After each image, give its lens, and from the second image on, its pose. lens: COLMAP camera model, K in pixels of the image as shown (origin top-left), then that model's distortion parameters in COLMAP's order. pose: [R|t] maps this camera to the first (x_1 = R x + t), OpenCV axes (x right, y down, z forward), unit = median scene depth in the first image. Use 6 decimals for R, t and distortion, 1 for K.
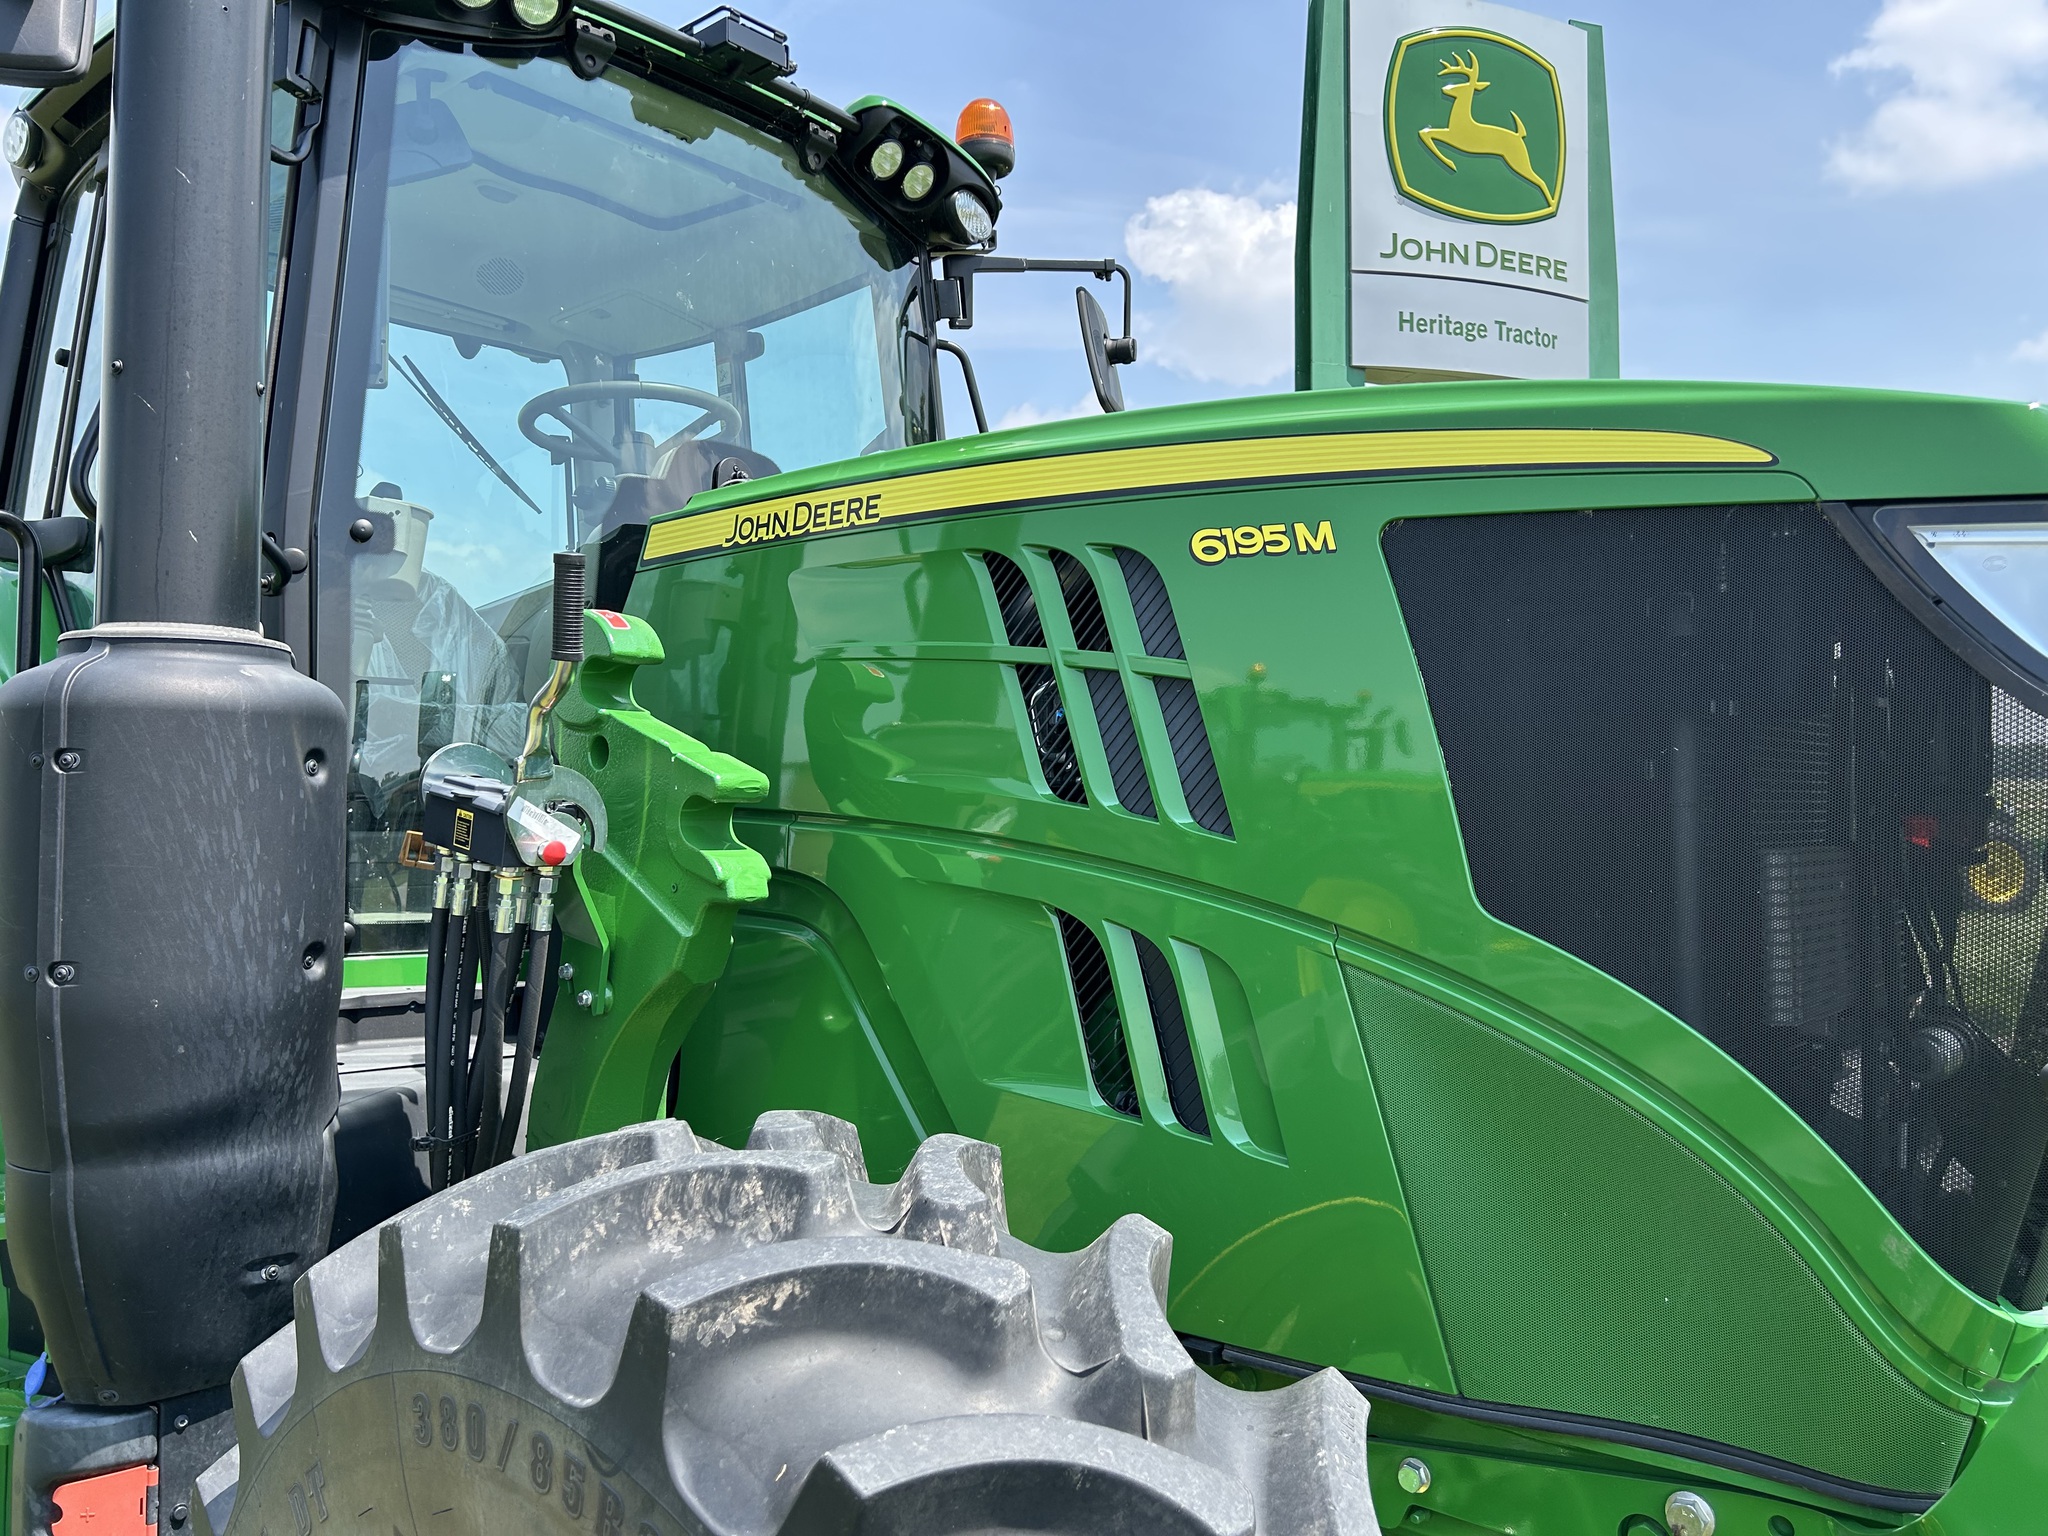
lens RADIAL K [[1541.8, 0, 1044.5], [0, 1541.8, 749.0], [0, 0, 1]] dist [0.049069, -0.053682]
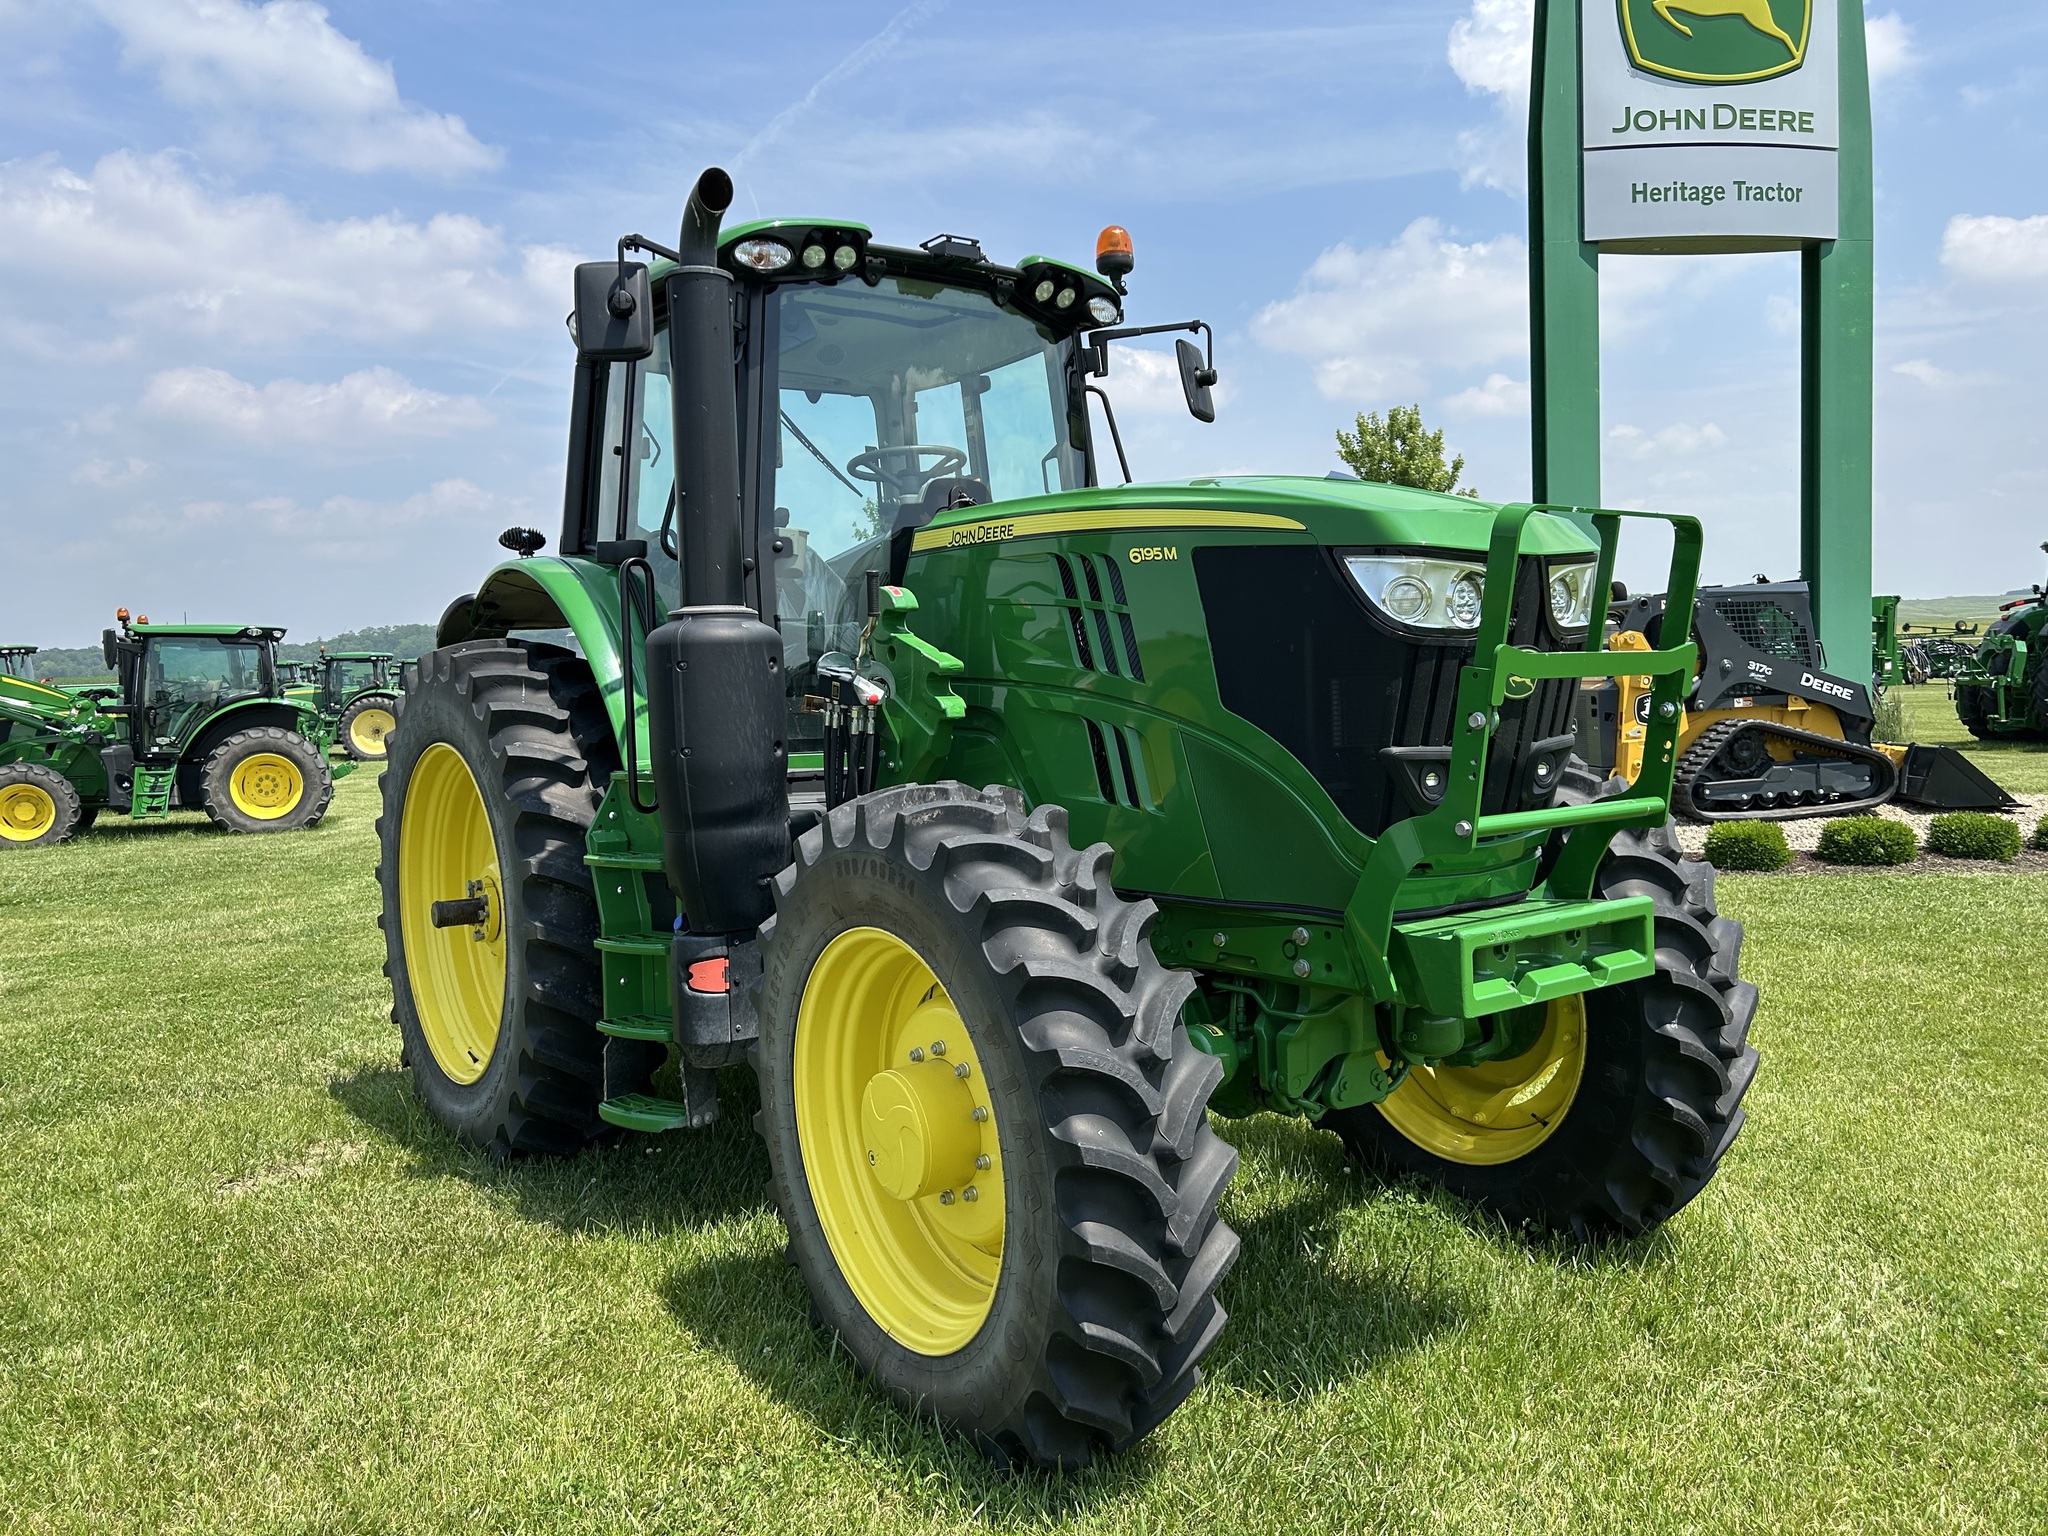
lens RADIAL K [[1541.8, 0, 1013.9], [0, 1541.8, 777.4], [0, 0, 1]] dist [0.049069, -0.053682]
pose [[0.973651, -0.019167, -0.227238, 0.321383], [0.042549, 0.994232, 0.098450, -0.026934], [0.224040, -0.105524, 0.968850, -0.939538]]
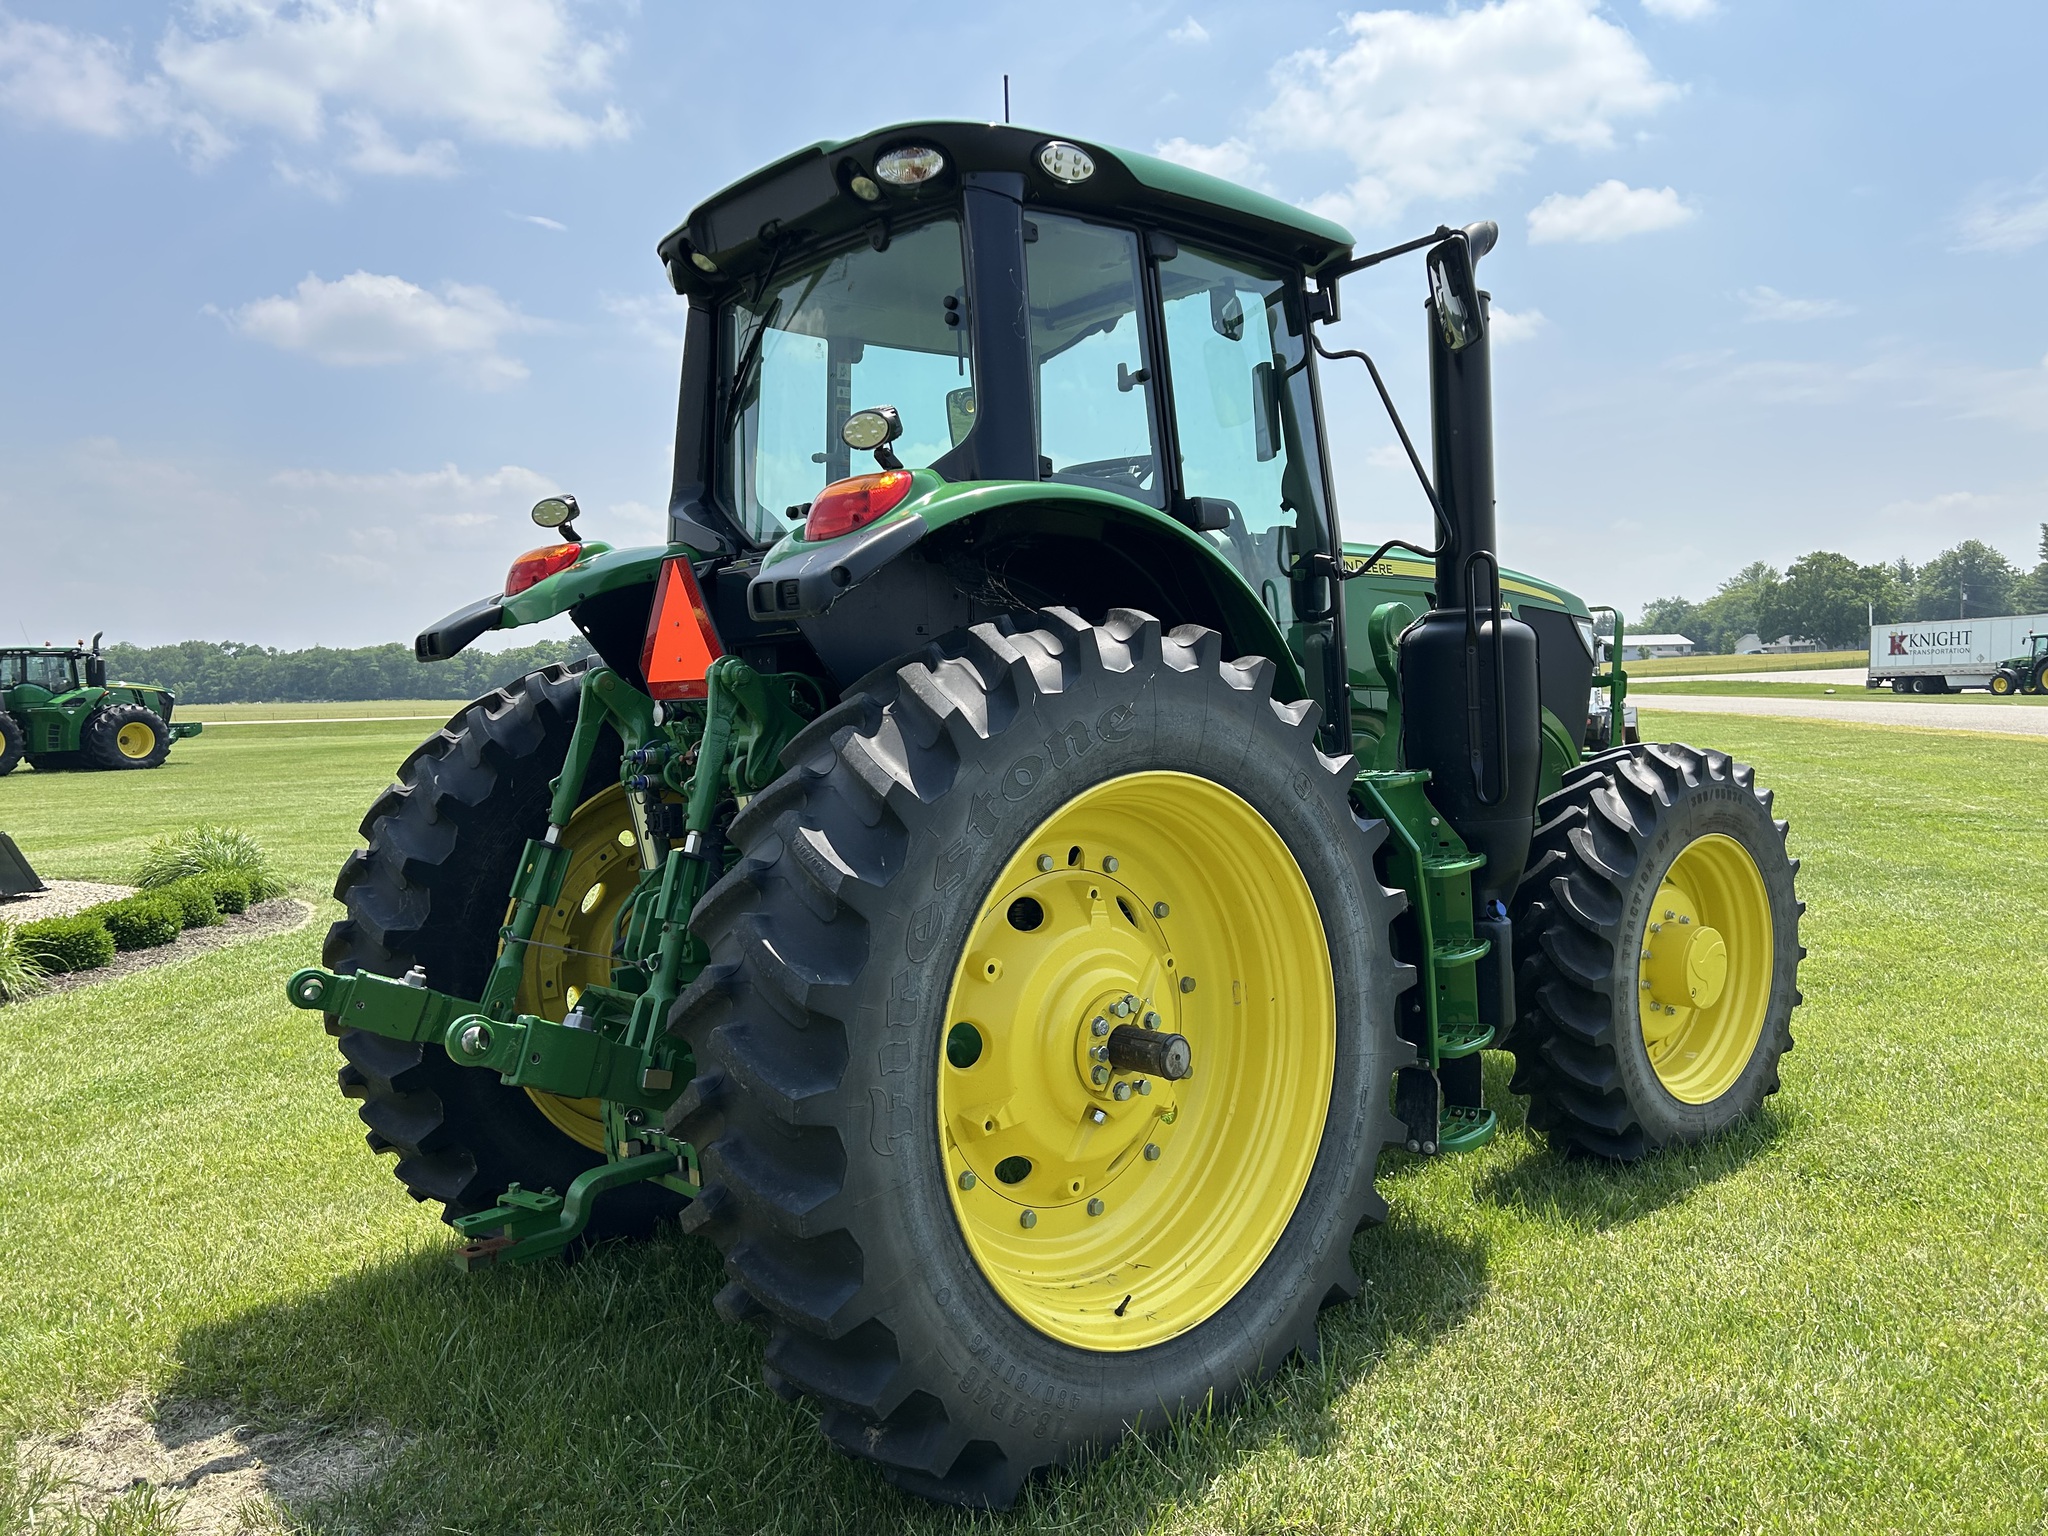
lens RADIAL K [[1541.8, 0, 1018.0], [0, 1541.8, 755.5], [0, 0, 1]] dist [0.049069, -0.053682]
pose [[0.130153, -0.045637, 0.990443, -2.559861], [-0.006501, 0.998879, 0.046880, 0.038441], [-0.991473, -0.012540, 0.129711, 1.185353]]
